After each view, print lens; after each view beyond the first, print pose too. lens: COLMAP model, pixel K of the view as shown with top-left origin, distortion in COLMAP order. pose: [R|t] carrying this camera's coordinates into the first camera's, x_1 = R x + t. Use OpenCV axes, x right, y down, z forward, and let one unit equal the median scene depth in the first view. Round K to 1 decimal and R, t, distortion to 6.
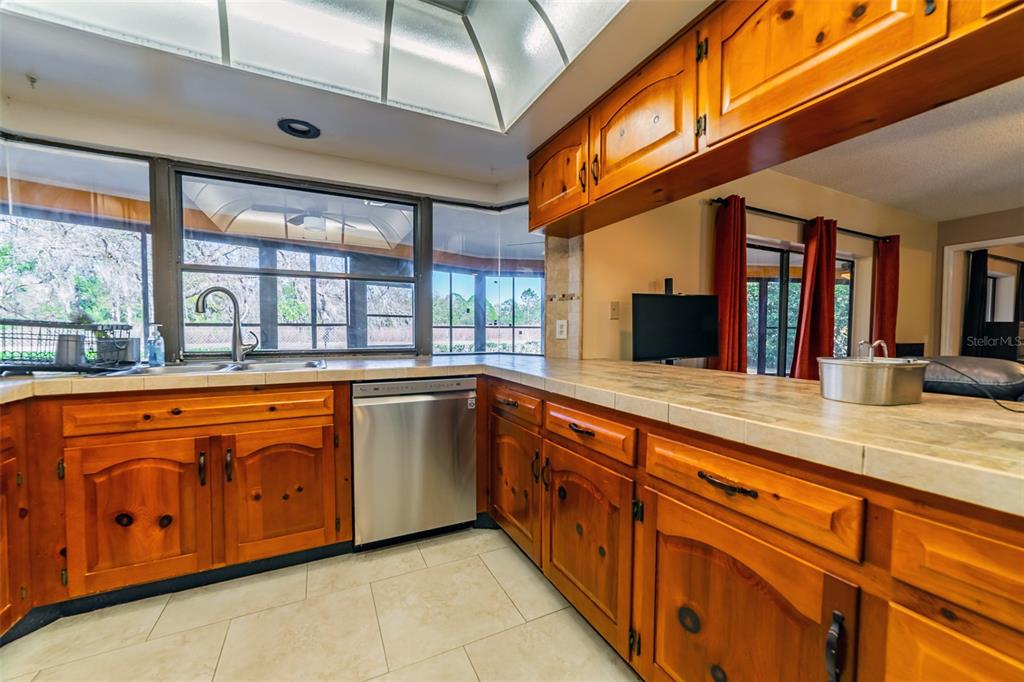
lens RADIAL K [[393.3, 0, 510.9], [0, 393.3, 343.1], [0, 0, 1]] dist [-0.021095, 0.007508]
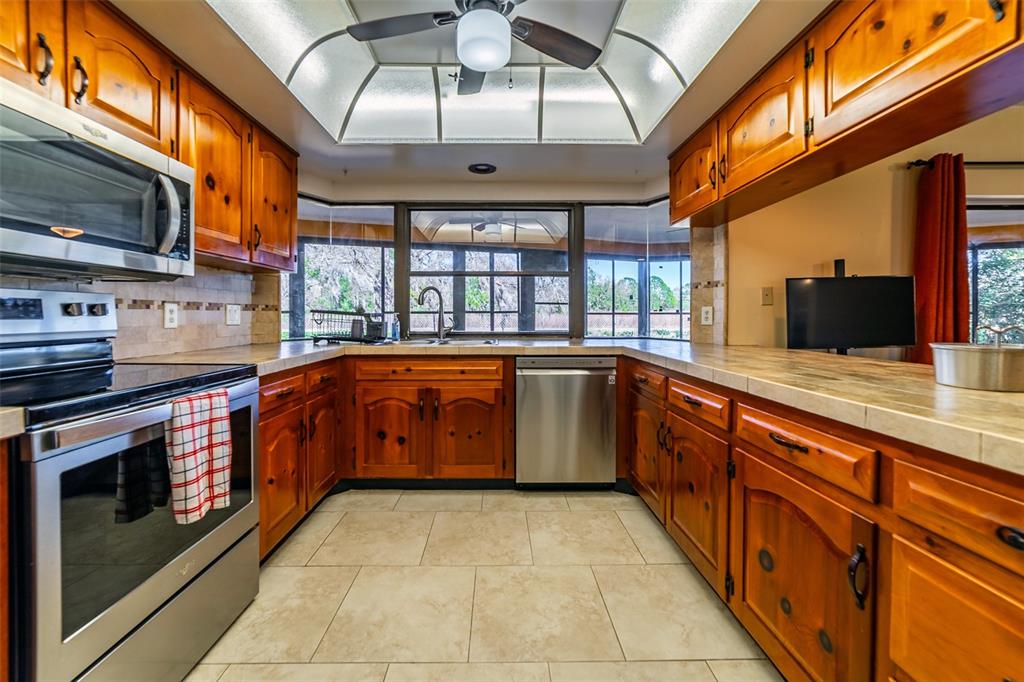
lens RADIAL K [[399.7, 0, 502.2], [0, 399.7, 319.5], [0, 0, 1]] dist [-0.008544, 0.000336]
pose [[0.903063, 0.001624, -0.429505, 0.133100], [-0.012725, 0.999655, -0.022974, 0.008769], [0.429320, 0.026212, 0.902772, -0.240730]]
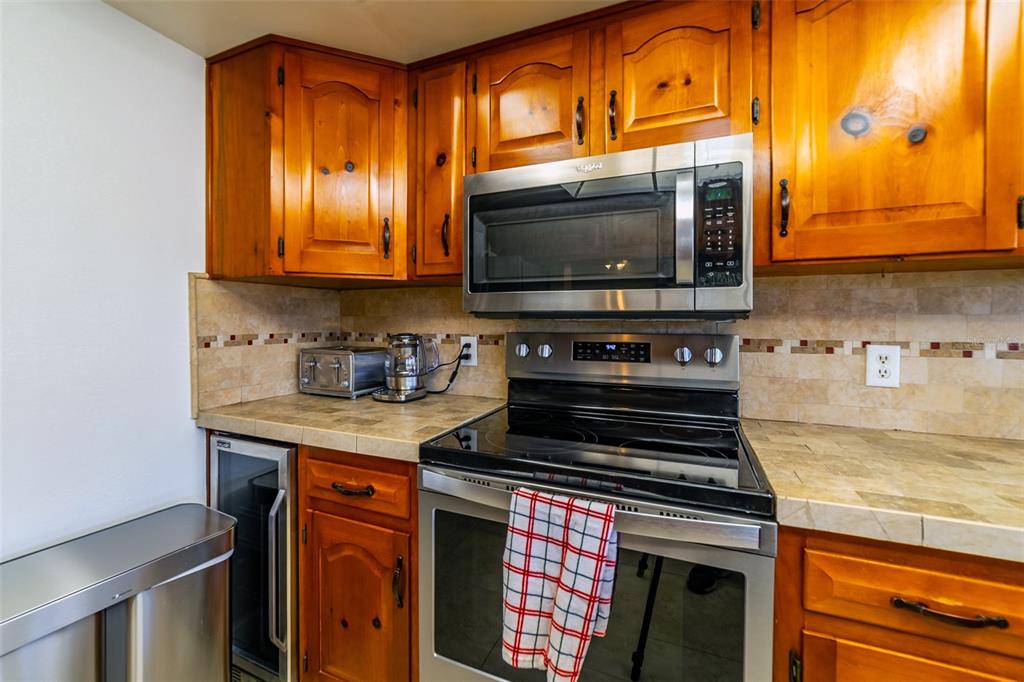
lens RADIAL K [[419.9, 0, 511.6], [0, 419.9, 319.6], [0, 0, 1]] dist [-0.017271, 0.000150]
pose [[-0.756025, -0.006387, -0.654512, -0.242059], [-0.030472, 0.999212, 0.025449, -0.087076], [0.653833, 0.039184, -0.755623, 0.445631]]
